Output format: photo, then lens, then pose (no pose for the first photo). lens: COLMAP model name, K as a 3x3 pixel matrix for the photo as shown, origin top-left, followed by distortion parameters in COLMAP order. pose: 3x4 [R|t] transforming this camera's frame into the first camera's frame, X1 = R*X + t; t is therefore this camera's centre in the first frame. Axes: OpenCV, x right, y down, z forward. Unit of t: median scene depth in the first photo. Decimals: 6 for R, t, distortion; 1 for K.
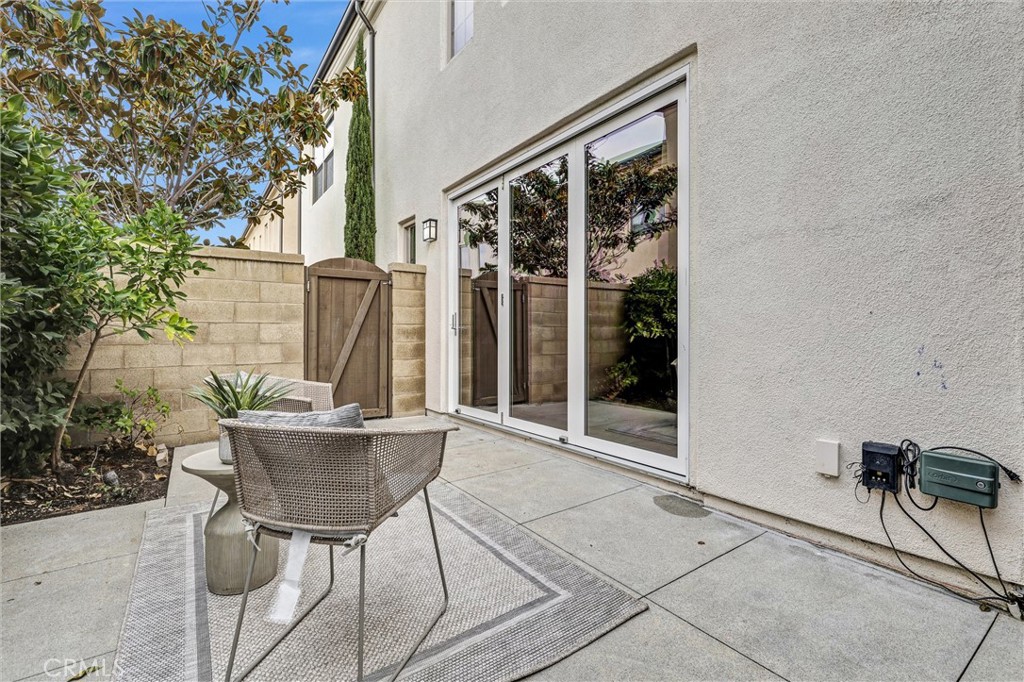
lens RADIAL K [[463.6, 0, 517.9], [0, 463.6, 337.5], [0, 0, 1]] dist [0.000643, -0.000088]
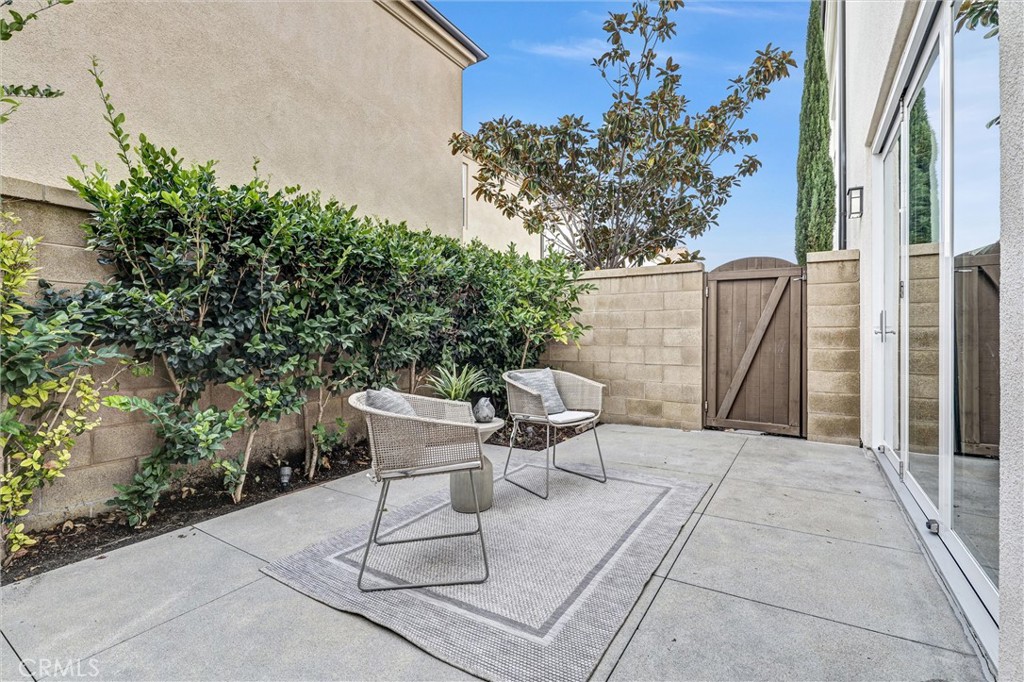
lens RADIAL K [[462.3, 0, 514.6], [0, 462.3, 335.0], [0, 0, 1]] dist [-0.001300, -0.000313]
pose [[0.378456, 0.002697, -0.925615, 0.335334], [-0.008902, 0.999960, -0.000726, -0.011040], [0.925576, 0.008515, 0.378465, 0.226839]]
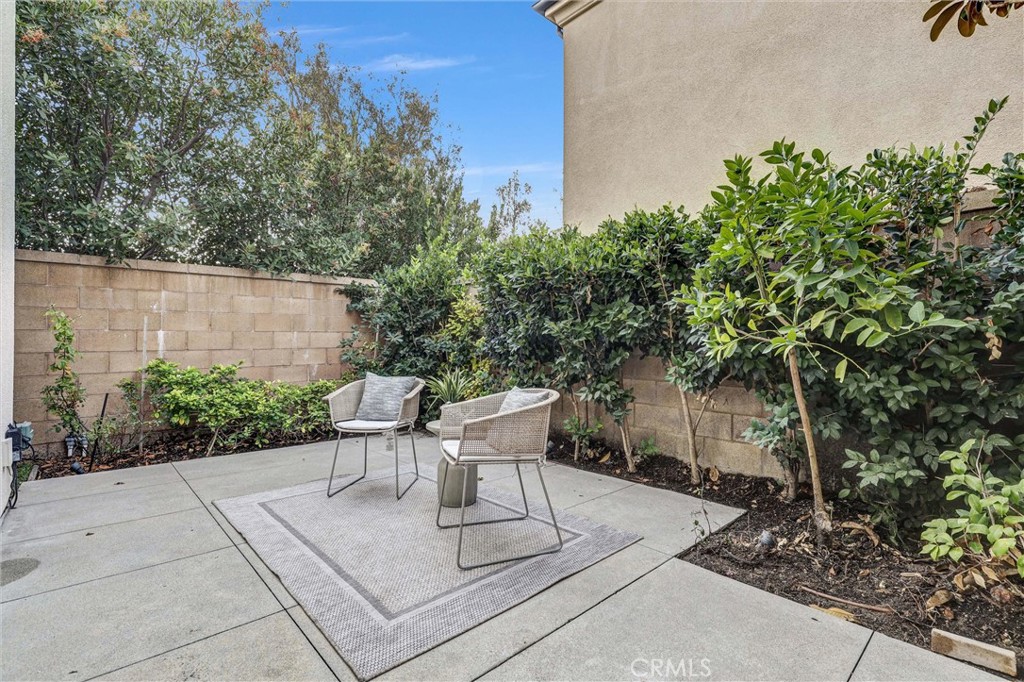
lens RADIAL K [[463.6, 0, 517.9], [0, 463.6, 337.5], [0, 0, 1]] dist [0.000643, -0.000088]
pose [[-0.990468, 0.009678, -0.137402, -0.237098], [0.009106, 0.999947, 0.004795, -0.021678], [0.137441, 0.003498, -0.990504, 1.058031]]
